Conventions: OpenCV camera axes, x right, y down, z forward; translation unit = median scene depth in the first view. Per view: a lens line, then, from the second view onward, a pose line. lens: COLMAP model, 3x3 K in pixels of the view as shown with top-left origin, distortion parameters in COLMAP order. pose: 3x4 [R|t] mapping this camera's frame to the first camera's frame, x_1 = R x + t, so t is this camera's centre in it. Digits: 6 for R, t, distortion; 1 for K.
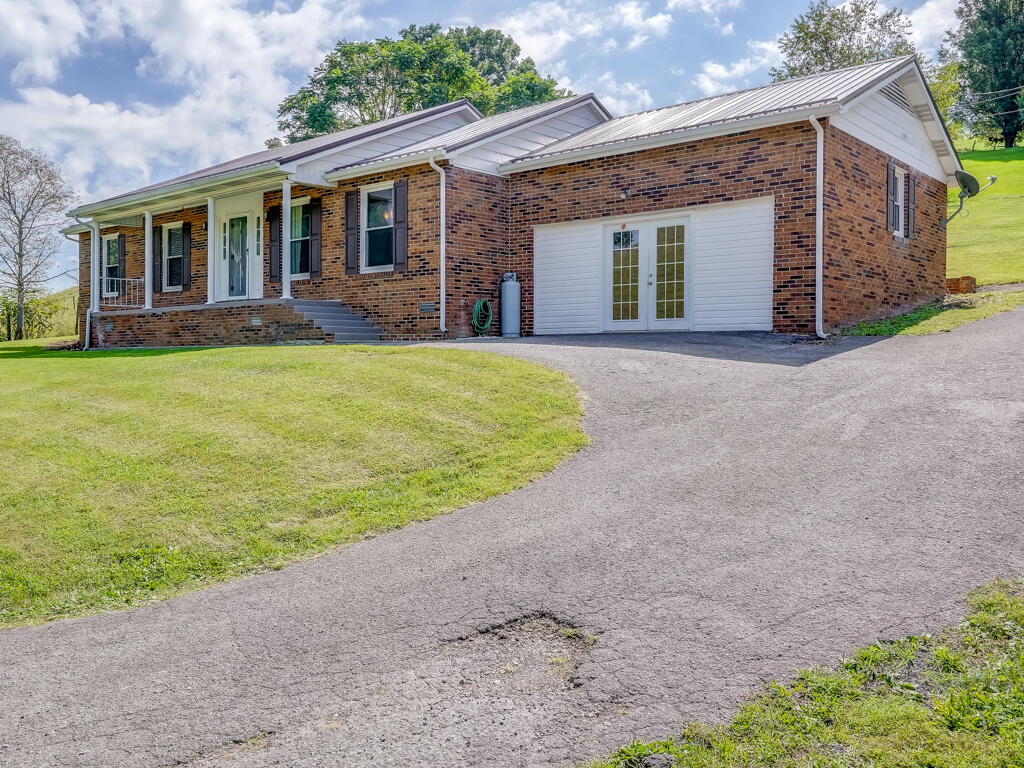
lens RADIAL K [[912.4, 0, 509.7], [0, 912.4, 380.6], [0, 0, 1]] dist [0.013268, 0.008200]
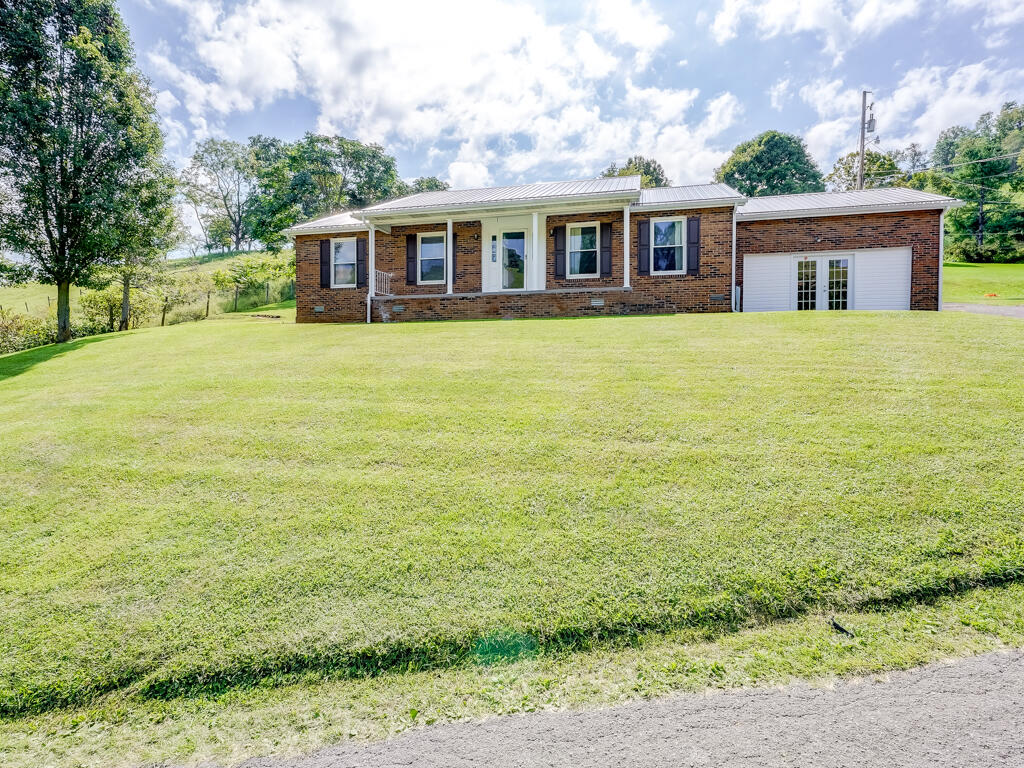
lens RADIAL K [[539.7, 0, 538.2], [0, 539.7, 389.4], [0, 0, 1]] dist [-0.005340, 0.001882]
pose [[0.881589, -0.020228, 0.471584, -0.784755], [0.013652, 0.999756, 0.017361, 0.057859], [-0.471820, -0.008867, 0.881650, 0.298256]]
